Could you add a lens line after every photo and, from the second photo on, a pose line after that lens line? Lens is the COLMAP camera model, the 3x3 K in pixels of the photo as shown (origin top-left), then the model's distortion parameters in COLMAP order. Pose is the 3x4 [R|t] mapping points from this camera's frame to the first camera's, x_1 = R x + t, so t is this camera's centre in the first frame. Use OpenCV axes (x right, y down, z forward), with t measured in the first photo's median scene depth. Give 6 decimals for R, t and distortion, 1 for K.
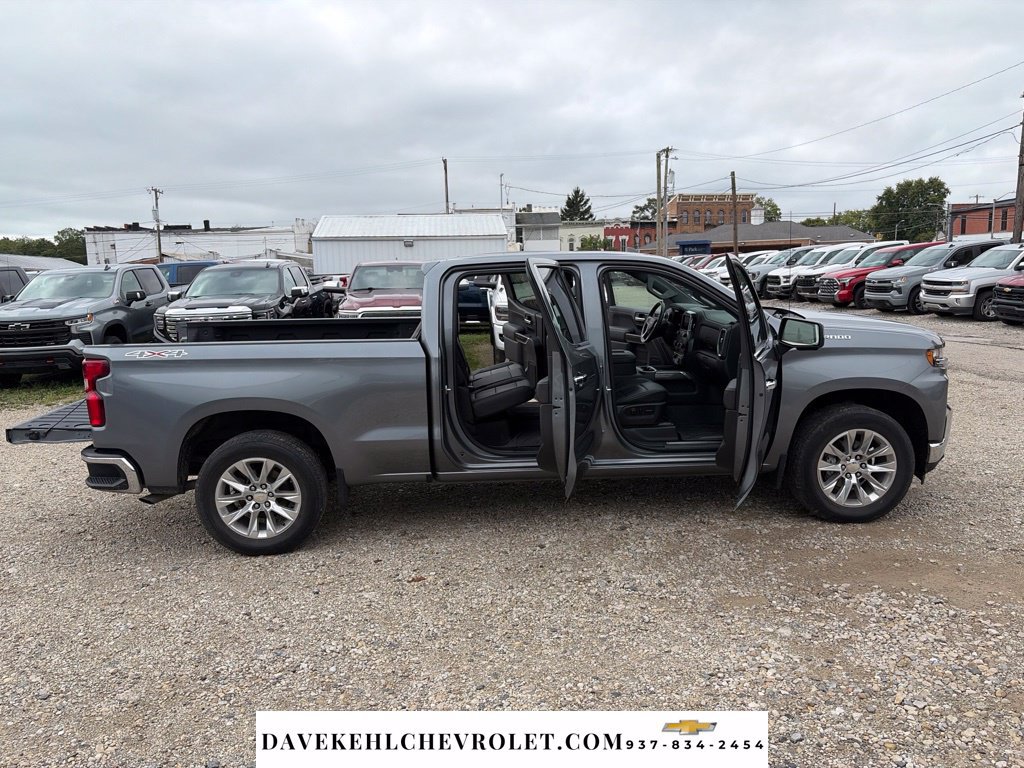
lens RADIAL K [[781.7, 0, 509.5], [0, 781.7, 386.3], [0, 0, 1]] dist [0.042213, -0.046068]
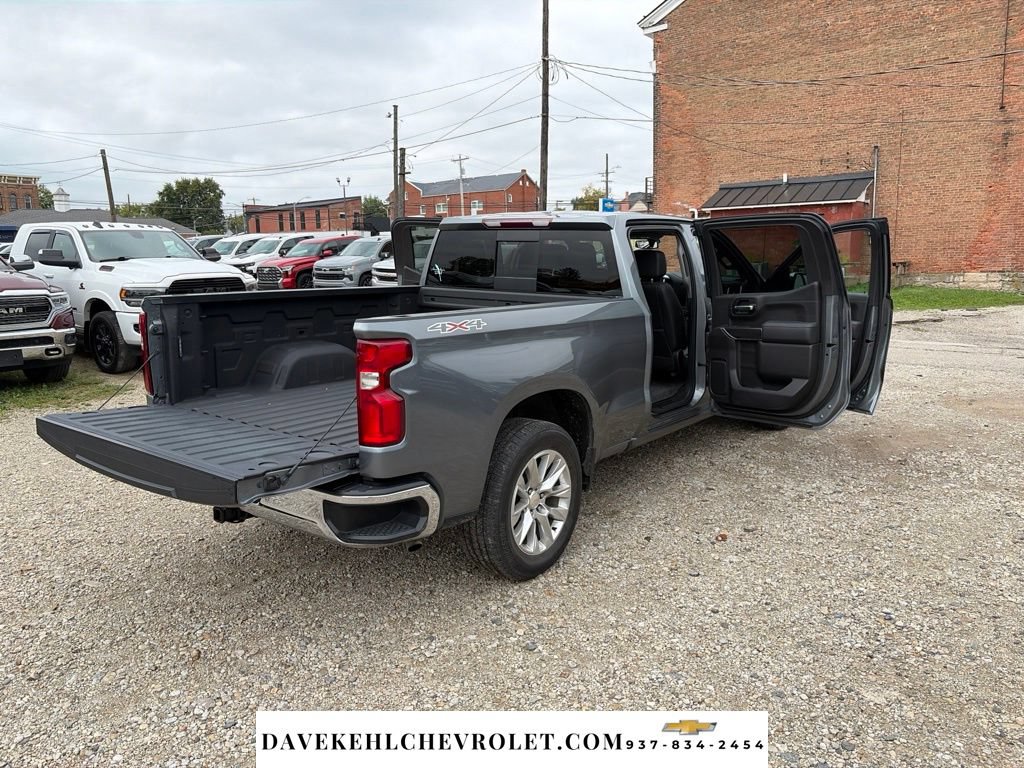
lens RADIAL K [[781.7, 0, 509.5], [0, 781.7, 380.9], [0, 0, 1]] dist [0.042213, -0.046068]
pose [[0.644558, -0.102698, 0.757627, -0.208943], [0.104054, 0.993501, 0.046146, -0.004420], [-0.757442, 0.049090, 0.651055, 0.113444]]
